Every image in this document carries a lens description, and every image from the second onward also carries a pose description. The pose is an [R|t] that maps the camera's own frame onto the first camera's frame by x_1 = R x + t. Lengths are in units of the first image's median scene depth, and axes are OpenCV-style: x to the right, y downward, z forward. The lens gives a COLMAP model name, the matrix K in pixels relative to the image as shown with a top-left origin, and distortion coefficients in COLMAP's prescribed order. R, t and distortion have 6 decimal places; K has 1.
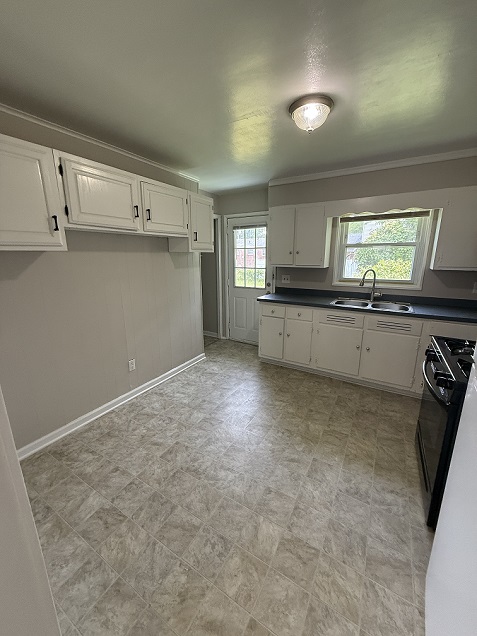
lens RADIAL K [[253.6, 0, 239.0], [0, 253.6, 316.0], [0, 0, 1]] dist [-0.000246, -0.000008]
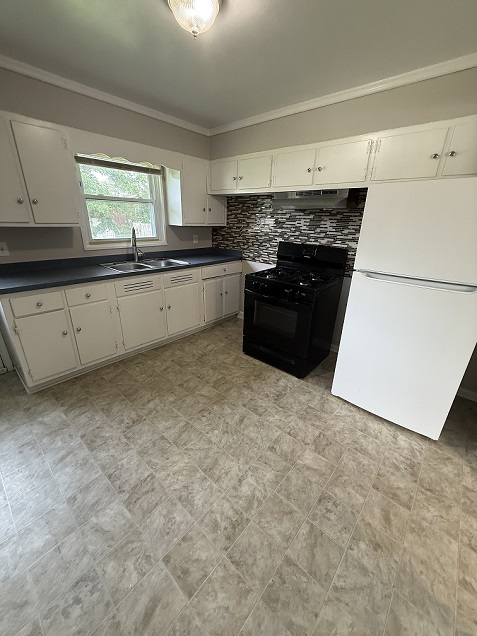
lens RADIAL K [[253.6, 0, 239.0], [0, 253.6, 316.0], [0, 0, 1]] dist [-0.000246, -0.000008]
pose [[0.187219, -0.345141, 0.919688, -0.491138], [0.204522, 0.929421, 0.307160, -0.115595], [-0.960791, 0.130590, 0.244595, 0.589316]]
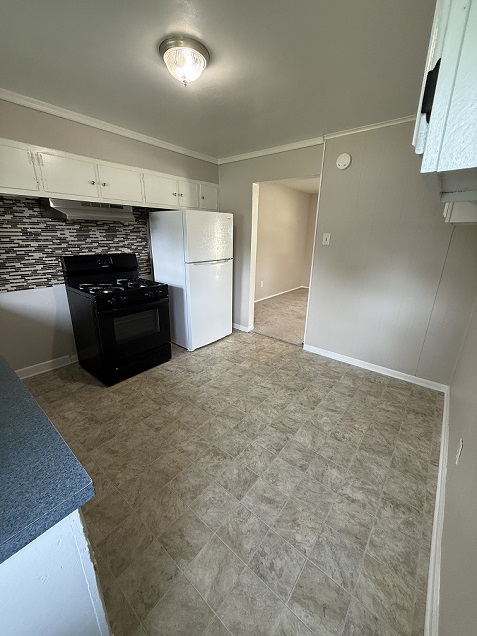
lens RADIAL K [[253.6, 0, 239.0], [0, 253.6, 316.0], [0, 0, 1]] dist [-0.000246, -0.000008]
pose [[-0.989150, -0.056427, 0.135636, -0.055353], [0.023122, 0.851981, 0.523062, -0.359527], [-0.145075, 0.520524, -0.841432, 1.586044]]
